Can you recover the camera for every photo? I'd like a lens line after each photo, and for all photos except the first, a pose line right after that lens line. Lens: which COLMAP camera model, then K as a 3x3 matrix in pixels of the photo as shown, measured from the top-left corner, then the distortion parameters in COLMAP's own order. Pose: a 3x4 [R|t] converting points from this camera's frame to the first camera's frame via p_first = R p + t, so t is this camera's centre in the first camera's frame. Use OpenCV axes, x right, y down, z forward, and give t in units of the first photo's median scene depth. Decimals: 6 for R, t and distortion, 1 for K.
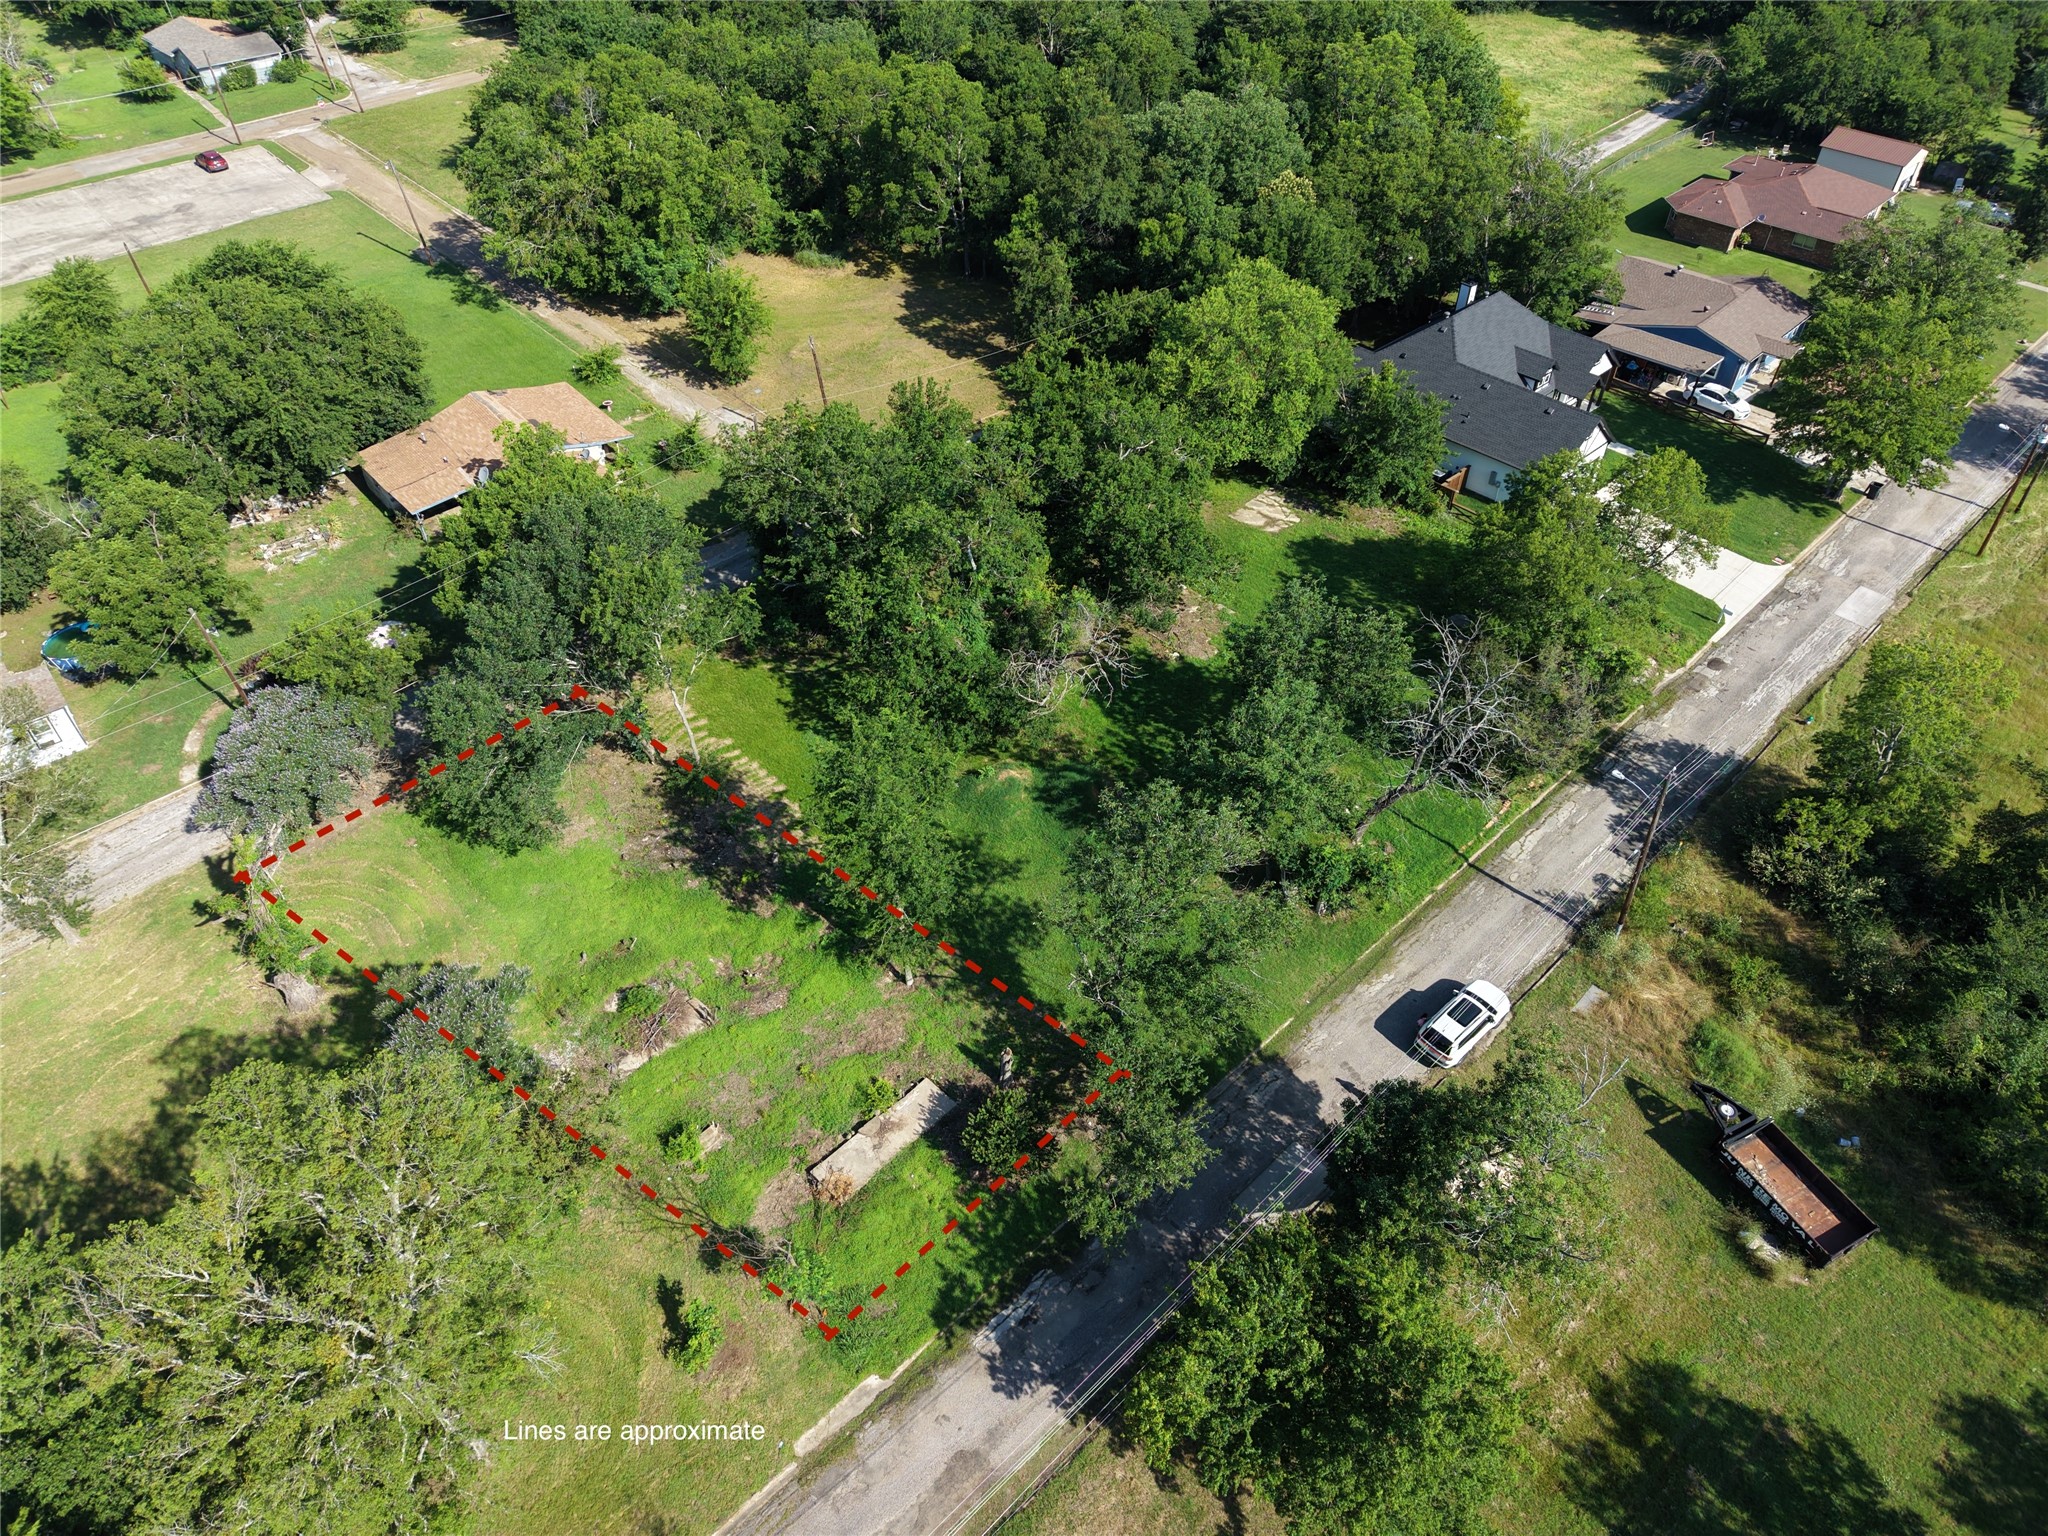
lens RADIAL K [[1354.3, 0, 1023.0], [0, 1354.3, 753.3], [0, 0, 1]] dist [0.008356, -0.009299]
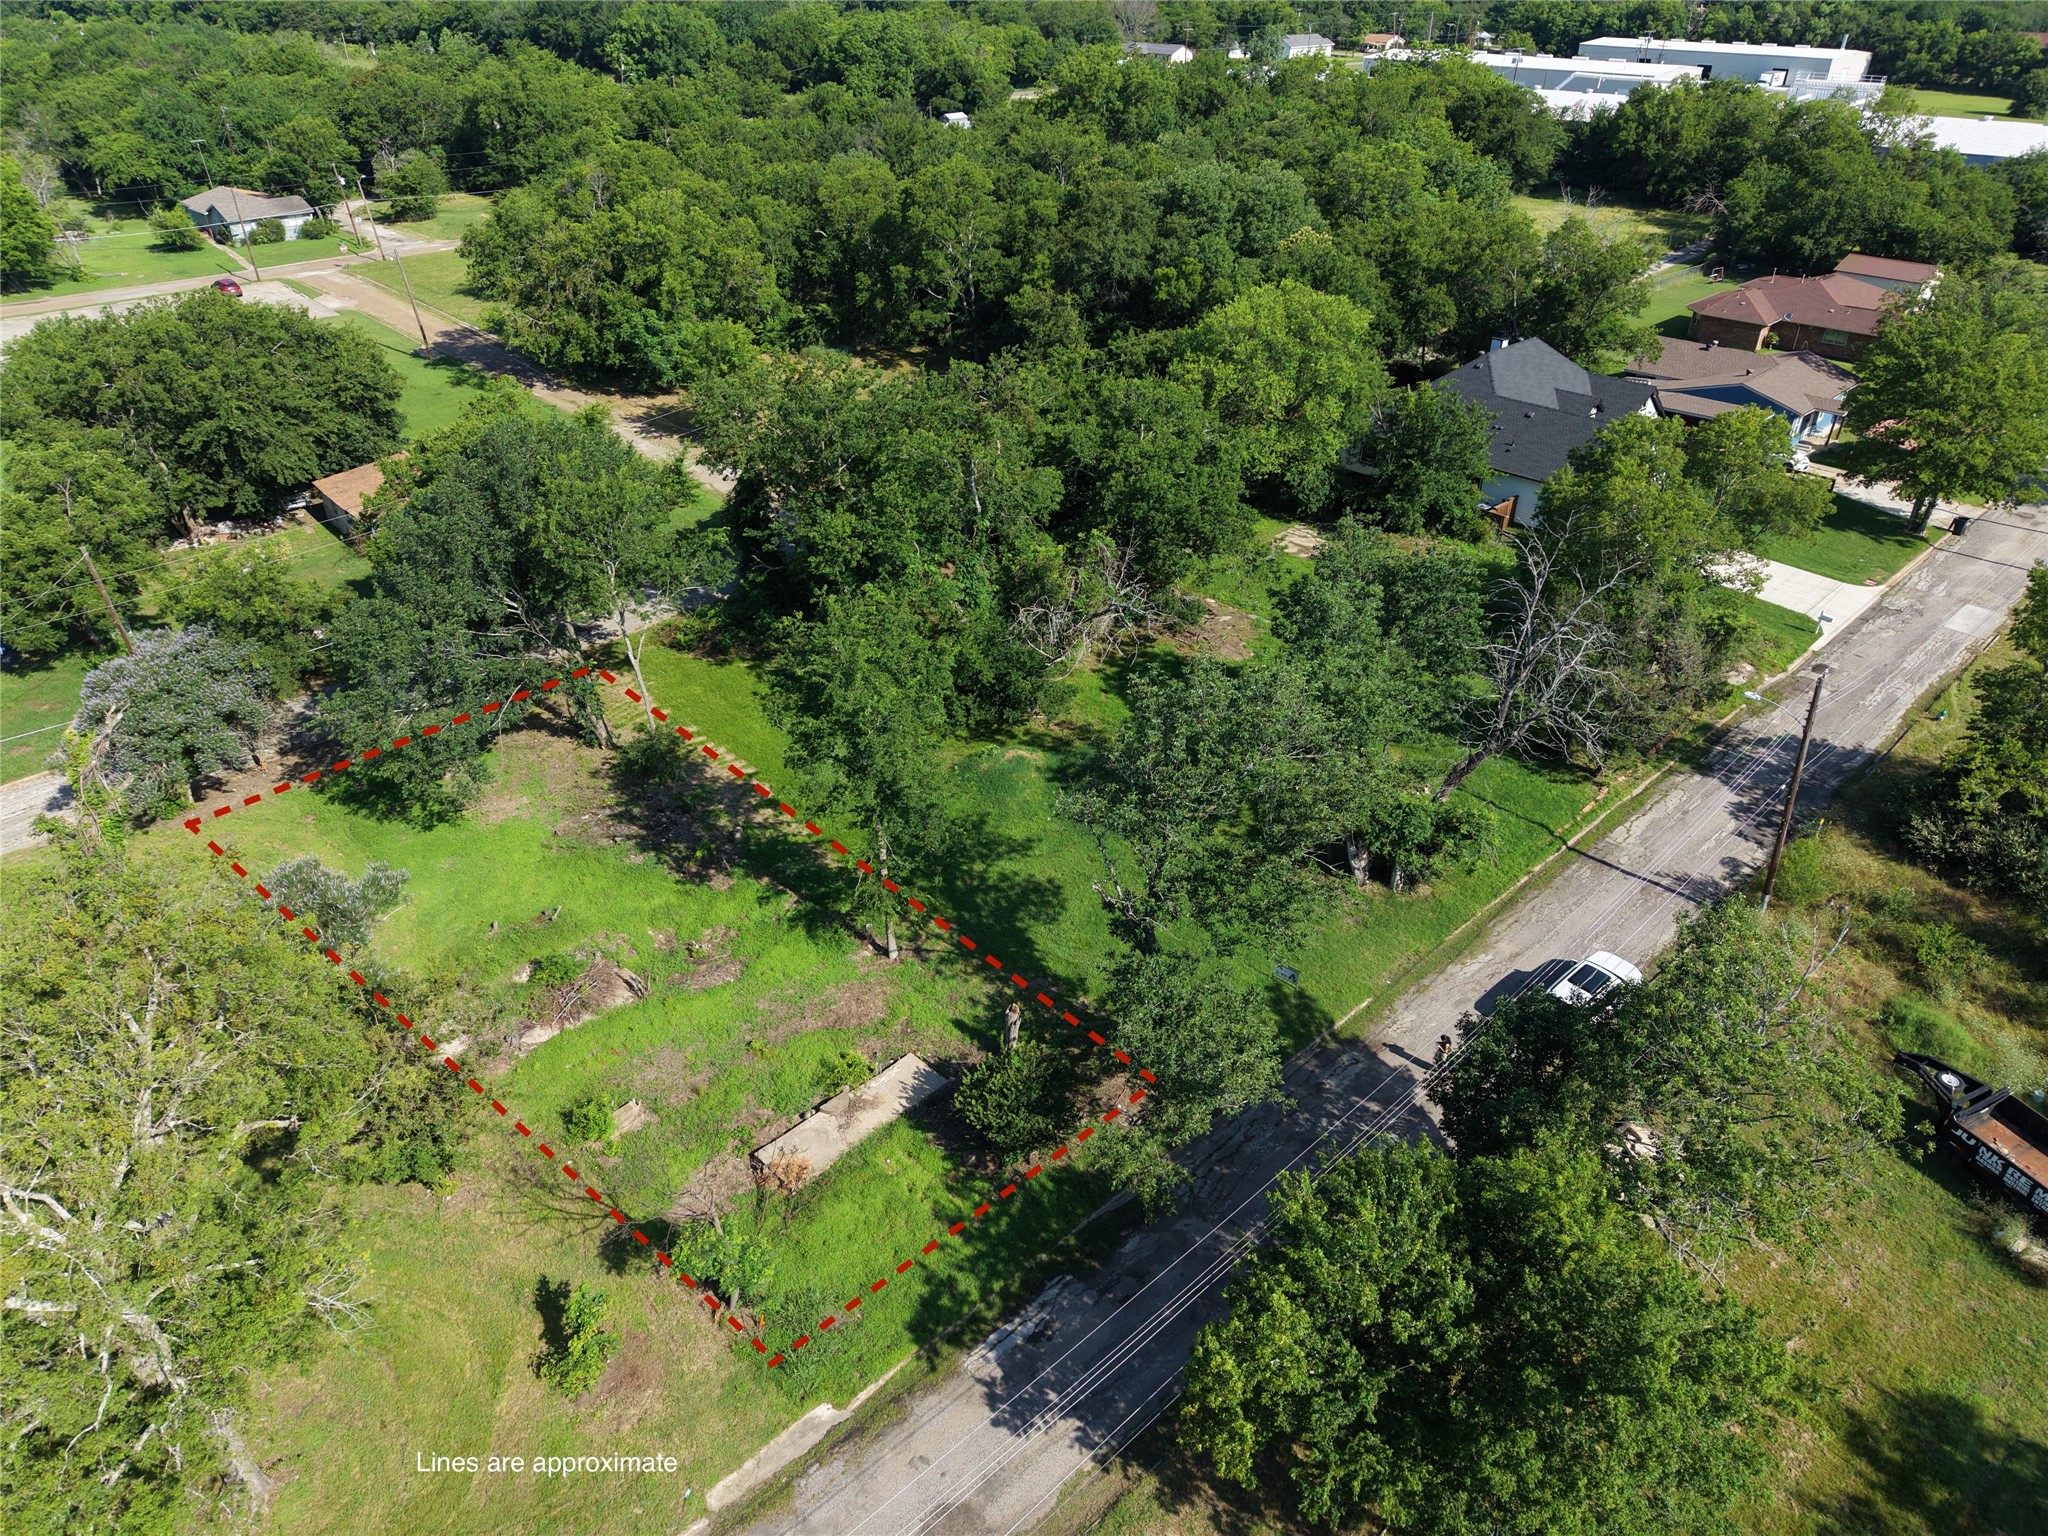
lens RADIAL K [[1354.3, 0, 1022.6], [0, 1354.3, 756.6], [0, 0, 1]] dist [0.008356, -0.009299]
pose [[0.999970, 0.002149, -0.007386, -0.000836], [-0.003508, 0.981924, -0.189244, 0.173453], [0.006846, 0.189265, 0.981902, 0.156442]]
